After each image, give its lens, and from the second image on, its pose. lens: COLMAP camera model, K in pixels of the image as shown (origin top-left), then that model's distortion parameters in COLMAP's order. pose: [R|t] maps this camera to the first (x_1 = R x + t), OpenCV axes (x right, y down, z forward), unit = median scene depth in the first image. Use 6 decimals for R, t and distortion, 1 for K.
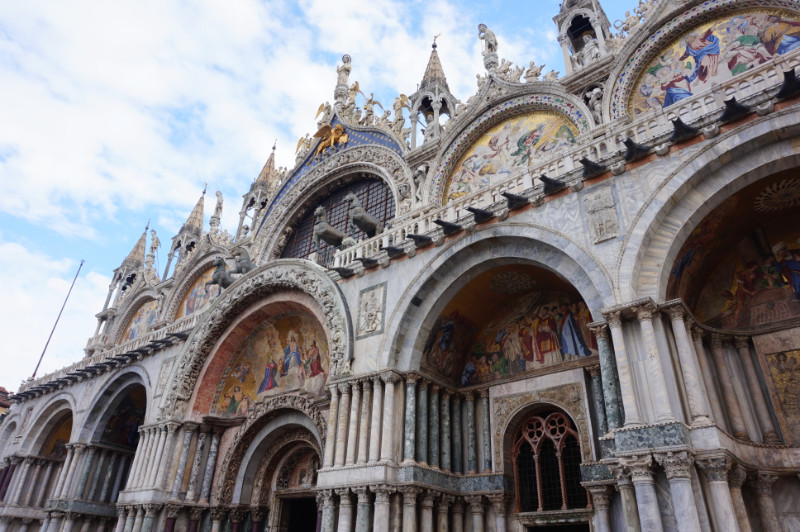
lens RADIAL K [[550.9, 0, 400.2], [0, 550.9, 265.3], [0, 0, 1]] dist [-0.012020, 0.001030]
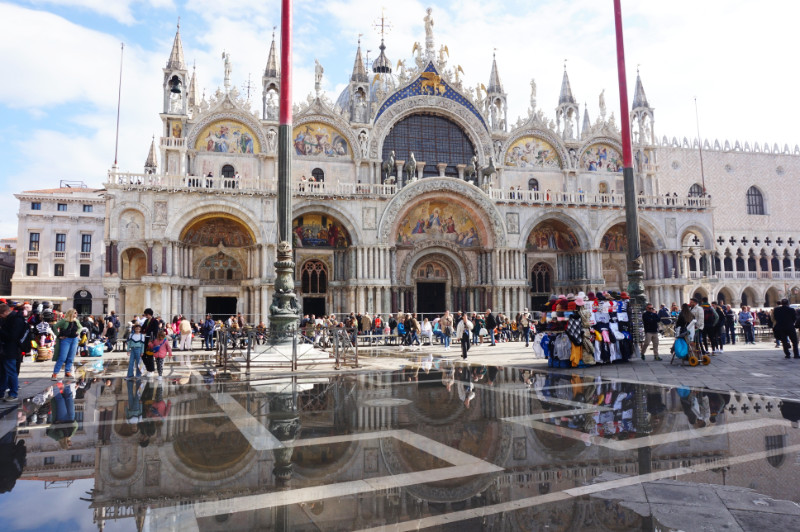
lens RADIAL K [[550.9, 0, 399.1], [0, 550.9, 265.2], [0, 0, 1]] dist [-0.012020, 0.001030]
pose [[0.599133, 0.016143, 0.800487, -2.570678], [-0.376452, 0.888070, 0.263850, -0.236891], [-0.706629, -0.459426, 0.538148, -0.119060]]
